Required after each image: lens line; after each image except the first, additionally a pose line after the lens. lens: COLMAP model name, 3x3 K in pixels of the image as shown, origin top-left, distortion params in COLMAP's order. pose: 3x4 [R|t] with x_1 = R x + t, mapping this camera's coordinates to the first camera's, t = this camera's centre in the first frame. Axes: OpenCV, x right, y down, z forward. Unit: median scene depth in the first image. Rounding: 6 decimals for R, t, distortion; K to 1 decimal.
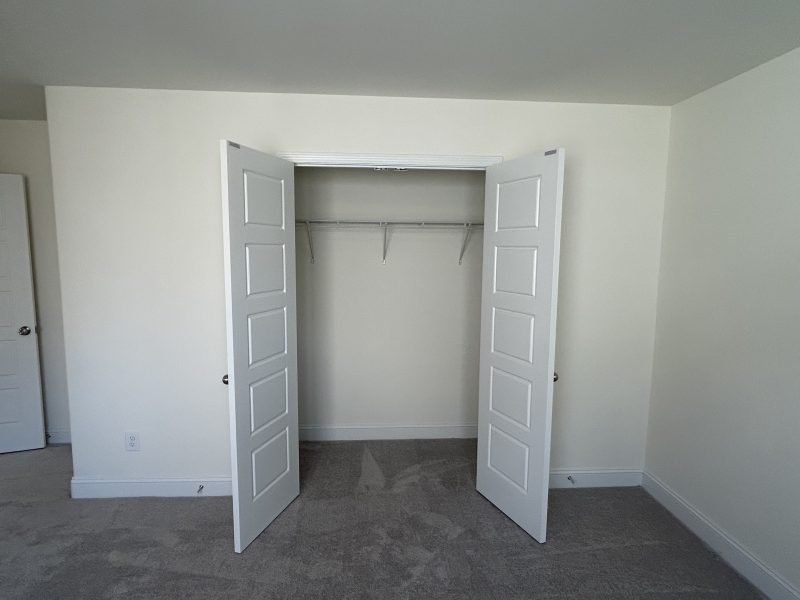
lens RADIAL K [[459.3, 0, 394.1], [0, 459.3, 301.8], [0, 0, 1]] dist [0.008425, 0.001764]
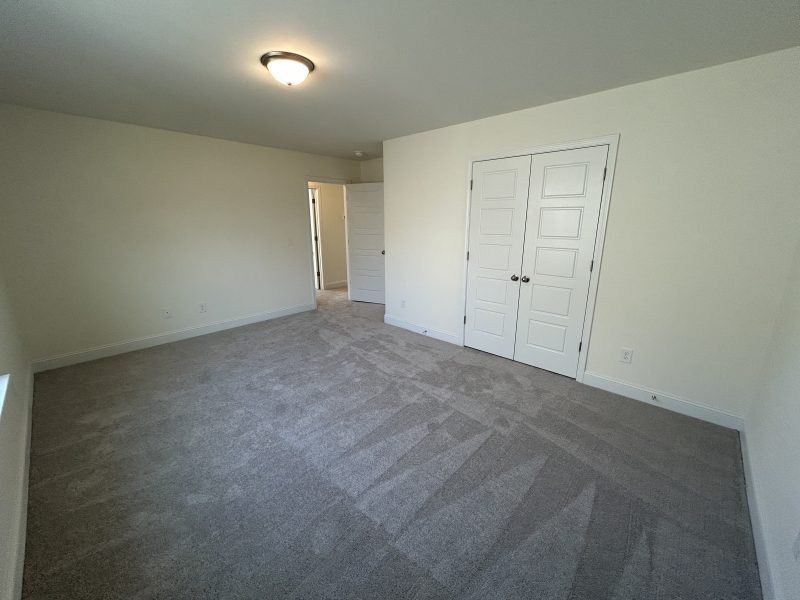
lens RADIAL K [[319.5, 0, 398.0], [0, 319.5, 298.6], [0, 0, 1]] dist [0.000058, 0.000070]
pose [[0.700969, 0.169725, -0.692702, 0.529348], [-0.072732, 0.983218, 0.167307, 0.027040], [0.709474, -0.066895, 0.701550, -0.108112]]
